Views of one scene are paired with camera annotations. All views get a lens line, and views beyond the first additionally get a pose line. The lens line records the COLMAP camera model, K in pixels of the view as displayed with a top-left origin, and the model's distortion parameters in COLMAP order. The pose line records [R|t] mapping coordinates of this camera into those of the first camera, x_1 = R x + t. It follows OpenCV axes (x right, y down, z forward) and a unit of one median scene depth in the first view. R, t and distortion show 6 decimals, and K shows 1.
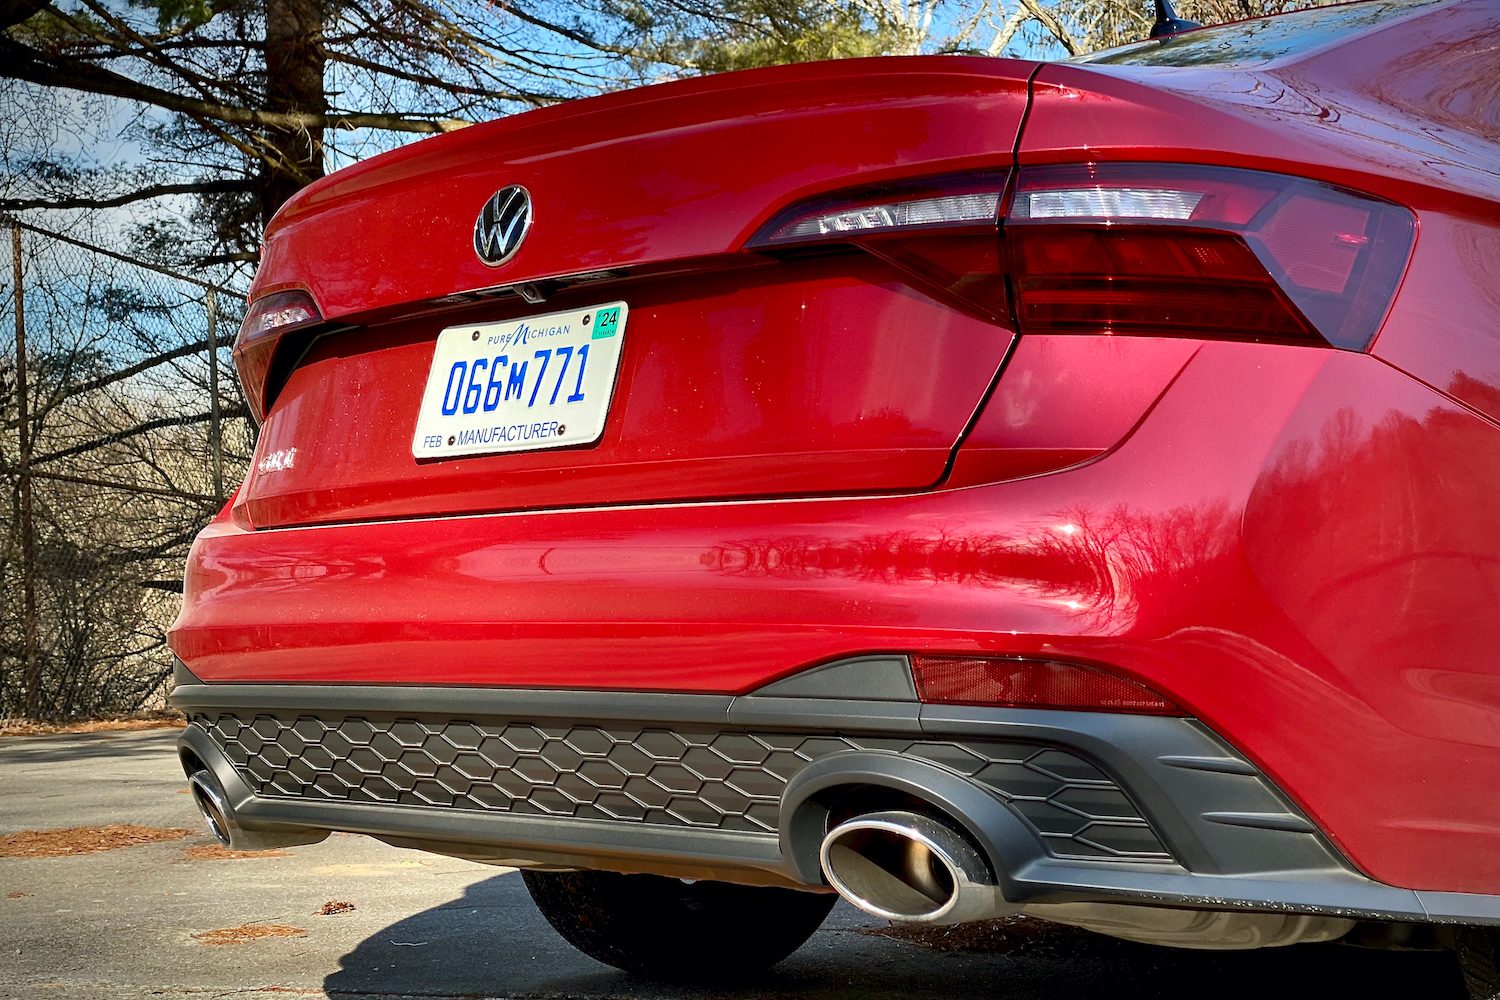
lens RADIAL K [[2113.2, 0, 750.0], [0, 2113.2, 500.0], [0, 0, 1]] dist [0.024790, 0.038104]
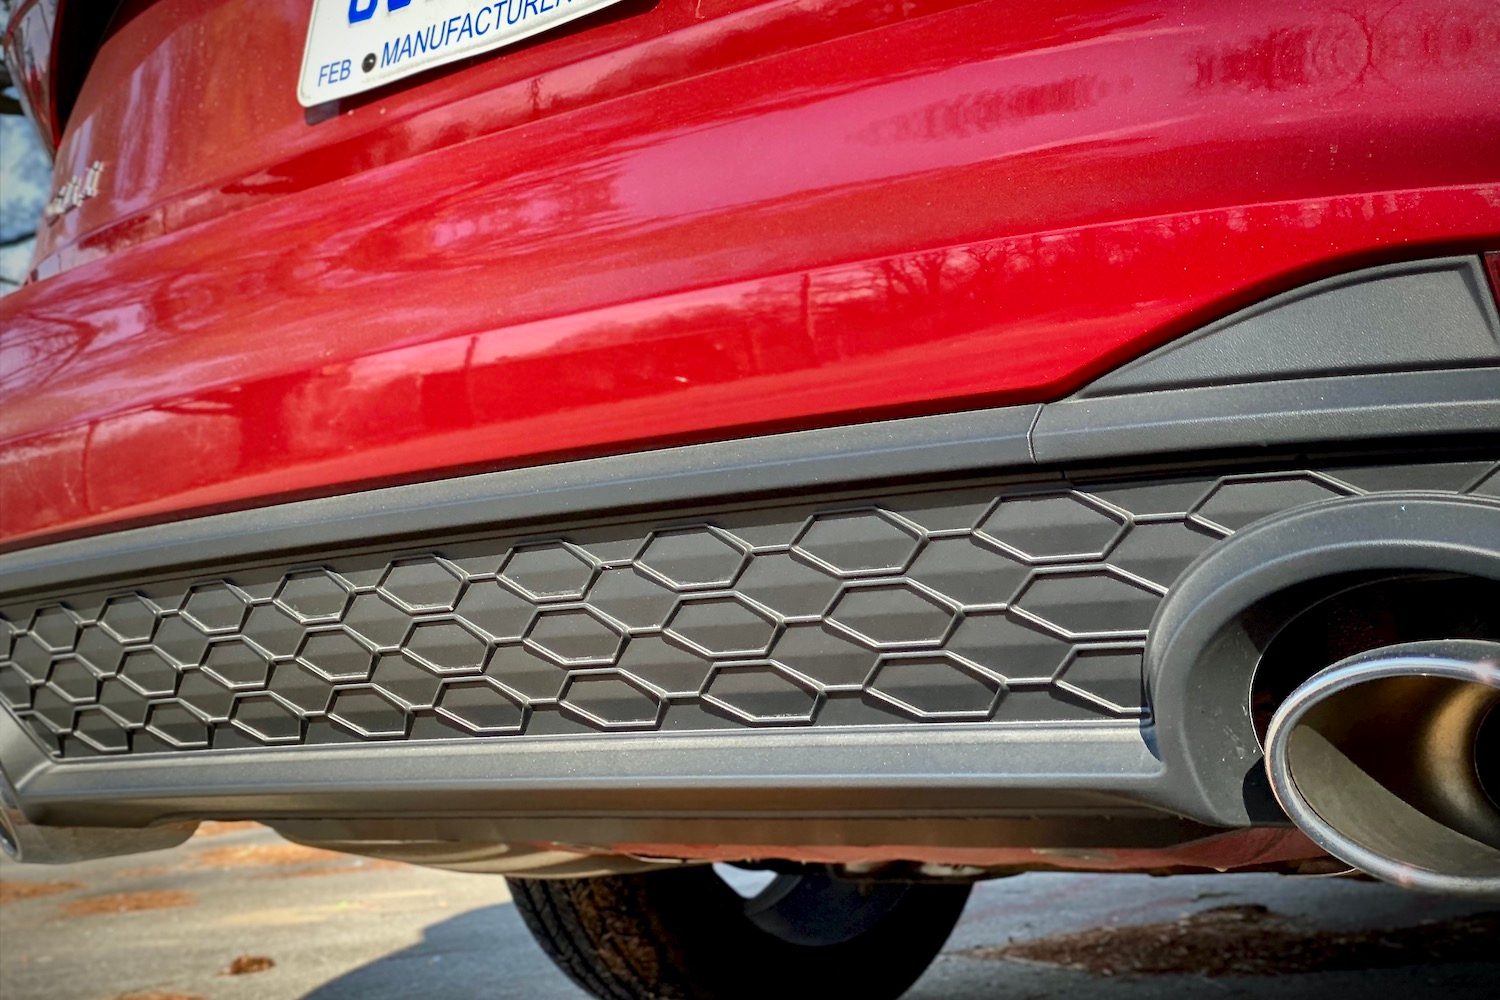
lens RADIAL K [[2206.9, 0, 750.0], [0, 2206.9, 500.0], [0, 0, 1]] dist [0.203689, -0.879491]
pose [[0.998433, -0.050061, 0.024996, -0.065409], [0.050269, 0.998706, -0.007768, 0.092538], [-0.024574, 0.009013, 0.999657, 0.440578]]
